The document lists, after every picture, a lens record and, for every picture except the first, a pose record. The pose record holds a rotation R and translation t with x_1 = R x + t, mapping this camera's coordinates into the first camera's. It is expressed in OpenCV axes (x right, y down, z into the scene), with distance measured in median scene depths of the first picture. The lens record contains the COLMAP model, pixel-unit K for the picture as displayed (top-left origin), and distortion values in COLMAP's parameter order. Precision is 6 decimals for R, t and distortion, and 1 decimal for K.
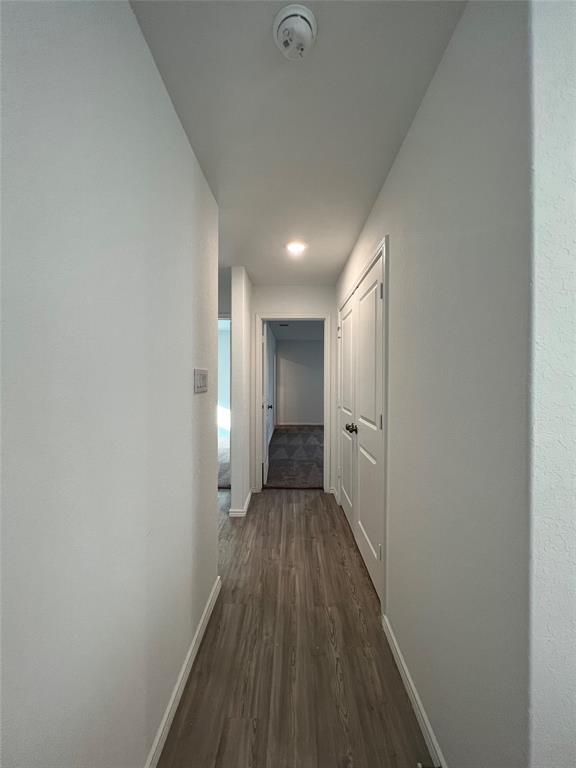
lens RADIAL K [[306.0, 0, 288.7], [0, 306.0, 380.5], [0, 0, 1]] dist [-0.000239, 0.000043]
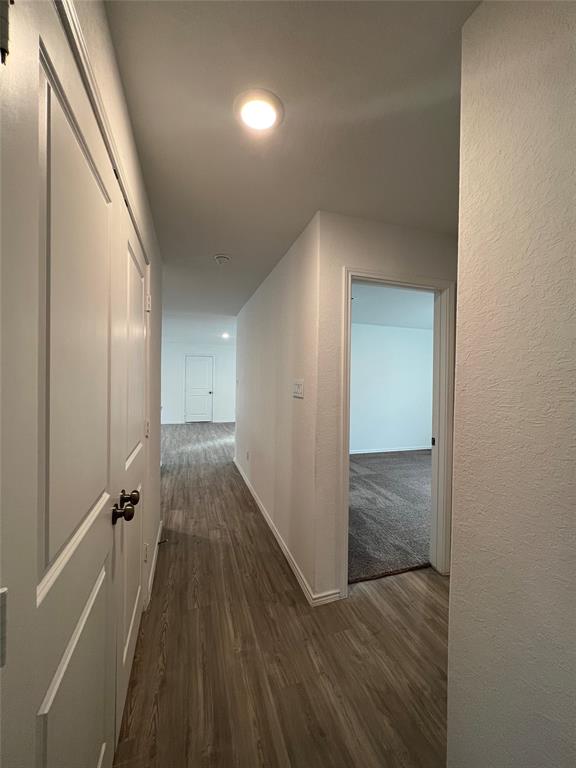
lens RADIAL K [[306.0, 0, 288.7], [0, 306.0, 380.5], [0, 0, 1]] dist [-0.000239, 0.000043]
pose [[-0.946708, -0.016295, -0.321681, 0.163452], [-0.018948, 0.999807, 0.005119, -0.036435], [0.321536, 0.010941, -0.946834, 1.879927]]
